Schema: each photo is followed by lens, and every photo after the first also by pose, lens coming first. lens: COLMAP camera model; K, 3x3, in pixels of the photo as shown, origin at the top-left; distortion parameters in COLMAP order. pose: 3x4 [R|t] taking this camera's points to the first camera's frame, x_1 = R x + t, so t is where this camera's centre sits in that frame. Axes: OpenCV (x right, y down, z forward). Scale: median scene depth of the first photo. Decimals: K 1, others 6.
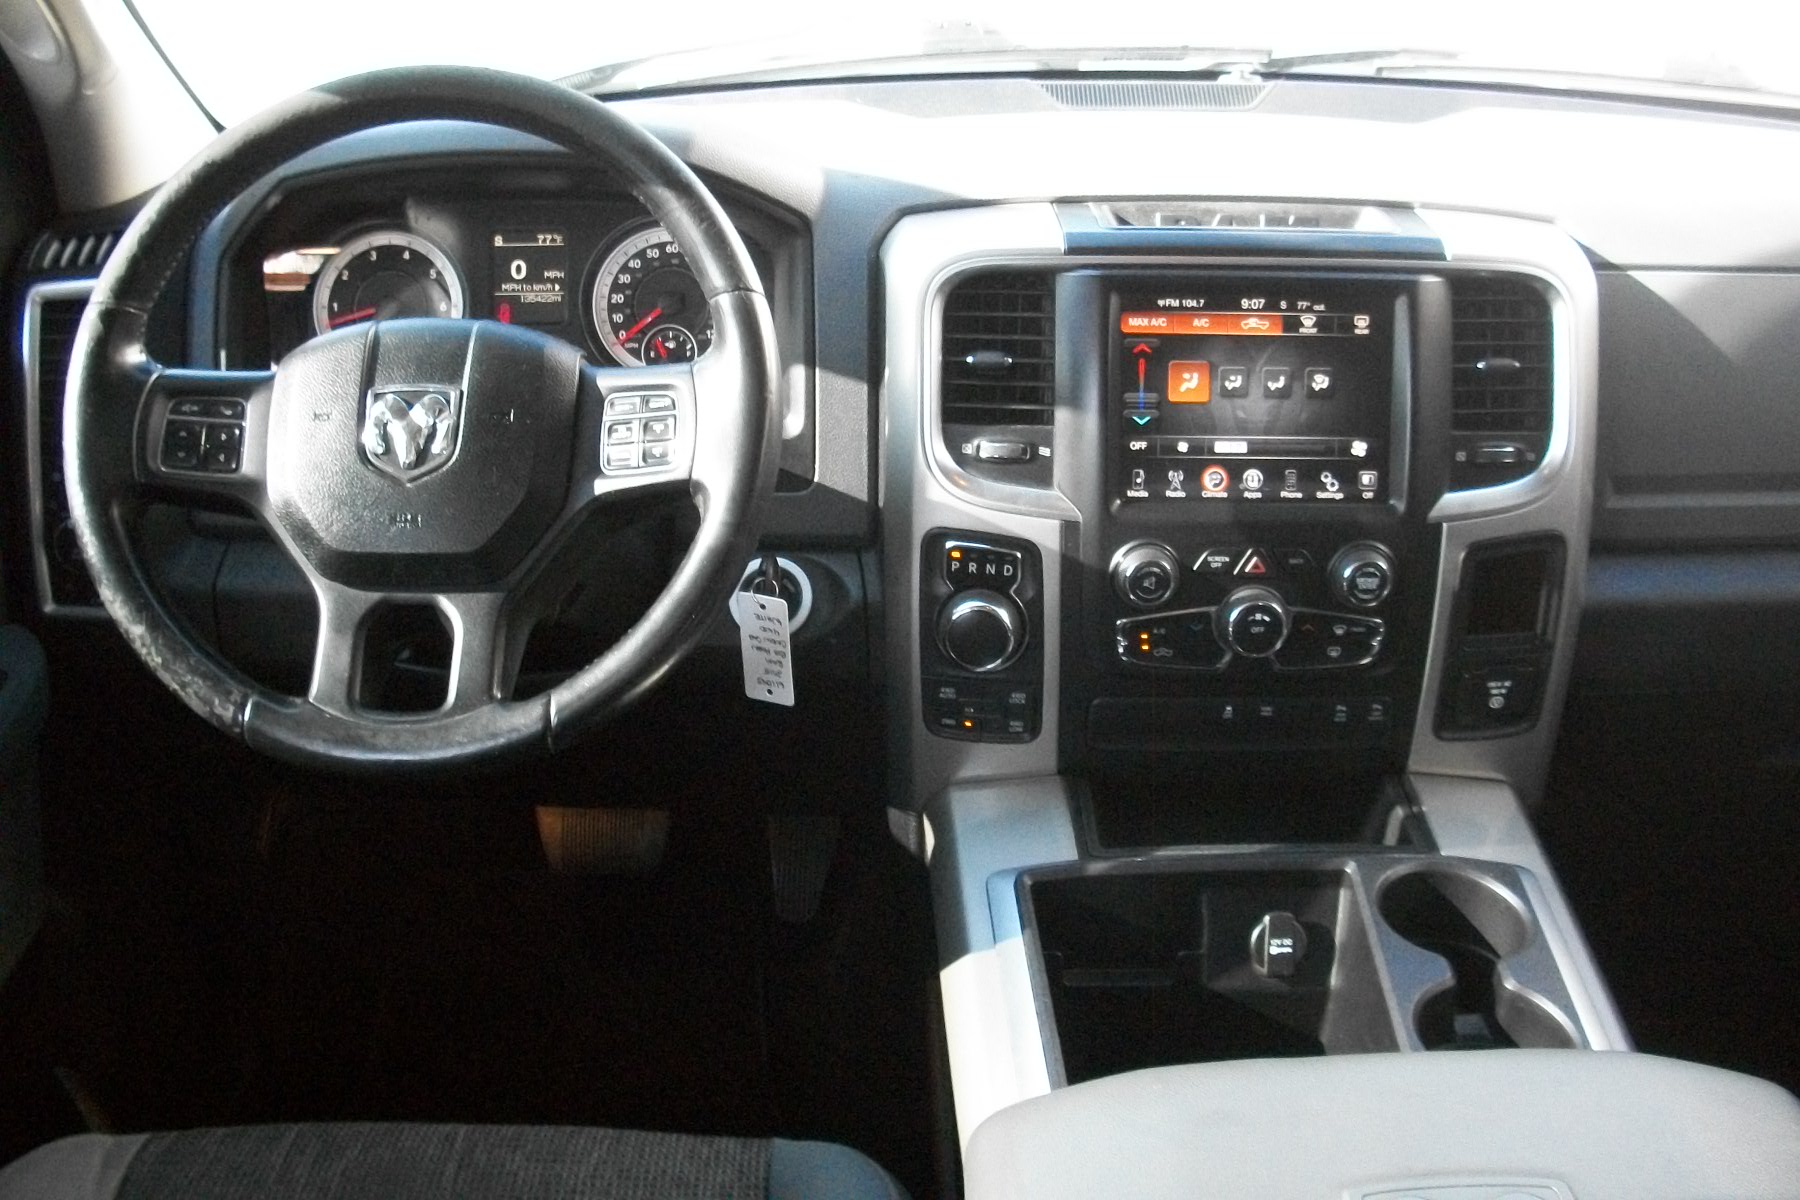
lens RADIAL K [[1818.9, 0, 855.1], [0, 1818.9, 596.7], [0, 0, 1]] dist [-0.223611, 0.291931]
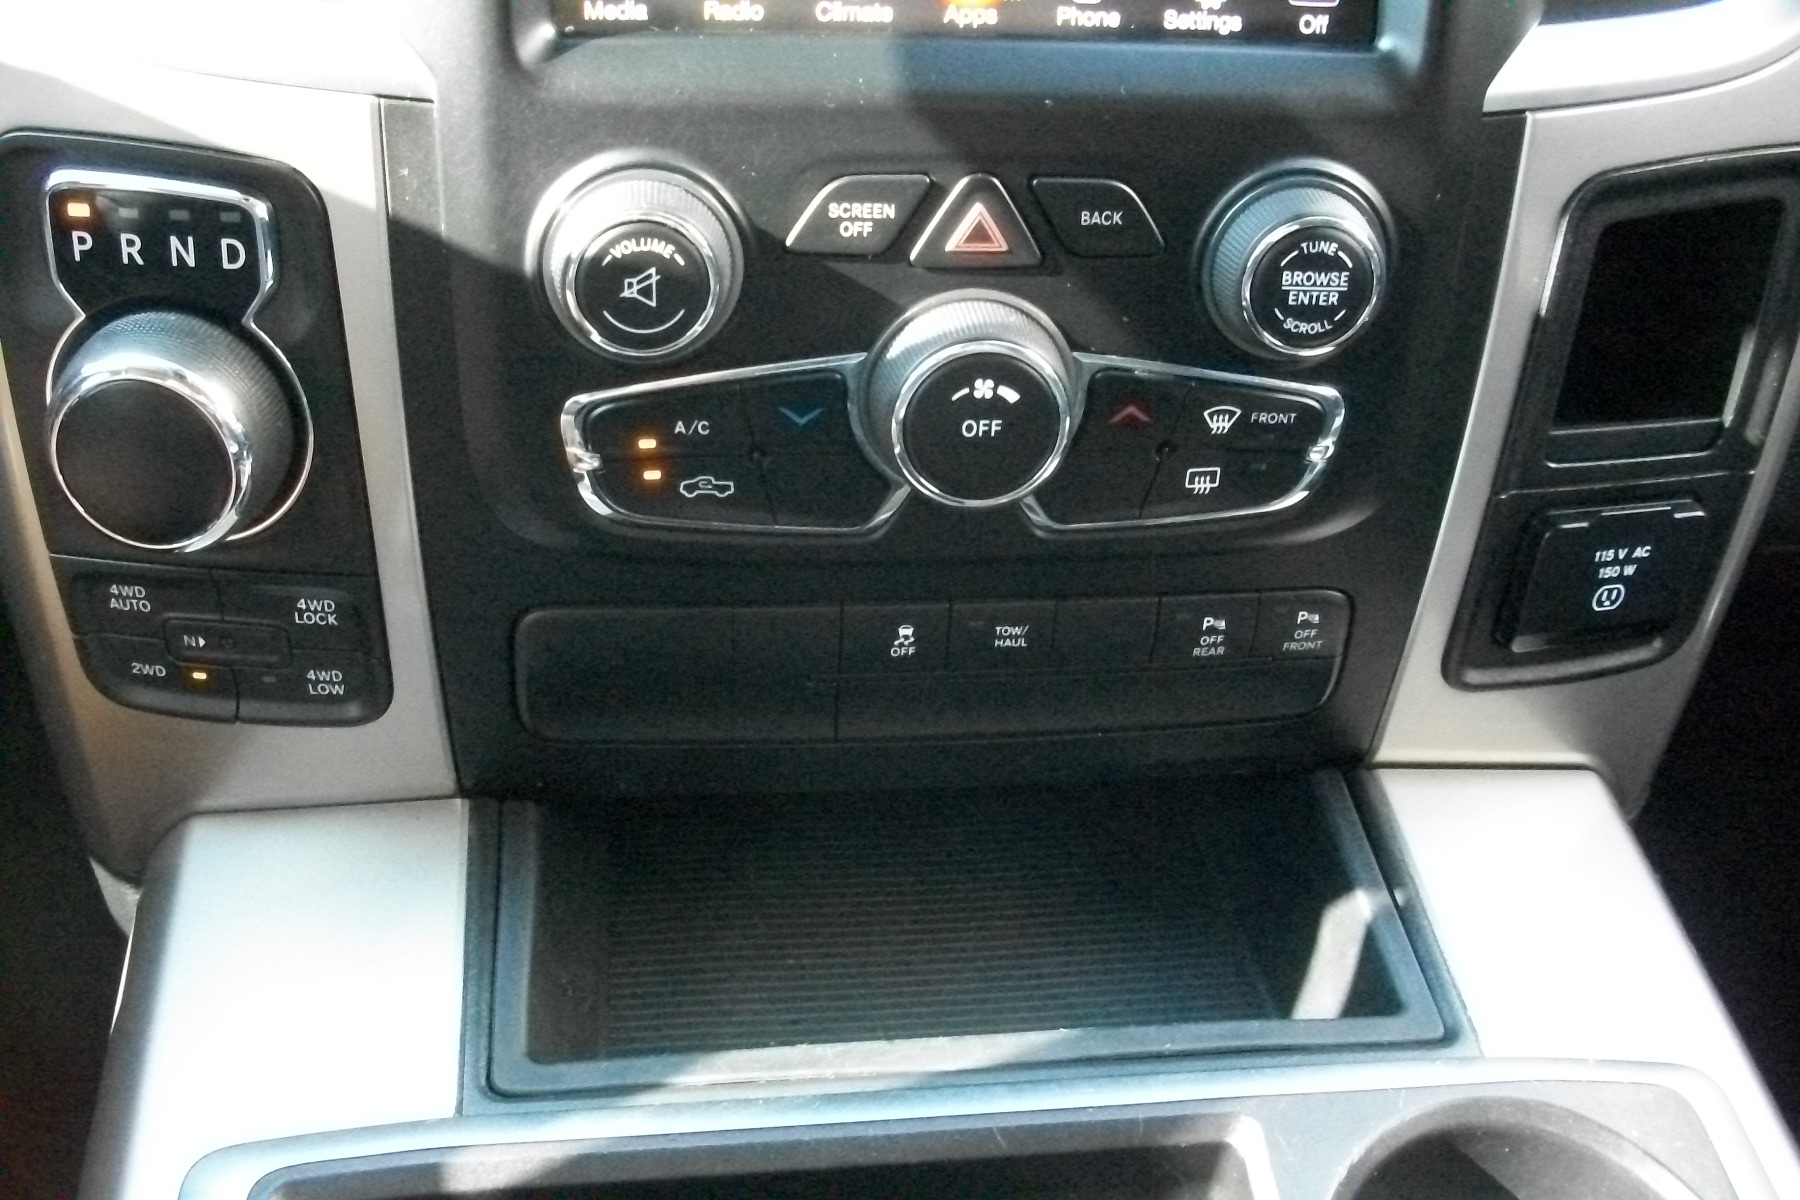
lens RADIAL K [[1818.9, 0, 855.1], [0, 1818.9, 596.7], [0, 0, 1]] dist [-0.223611, 0.291931]
pose [[0.992563, -0.026287, 0.118859, 0.158998], [0.002921, 0.981267, 0.192629, -0.015172], [-0.121697, -0.190849, 0.974047, 0.667587]]
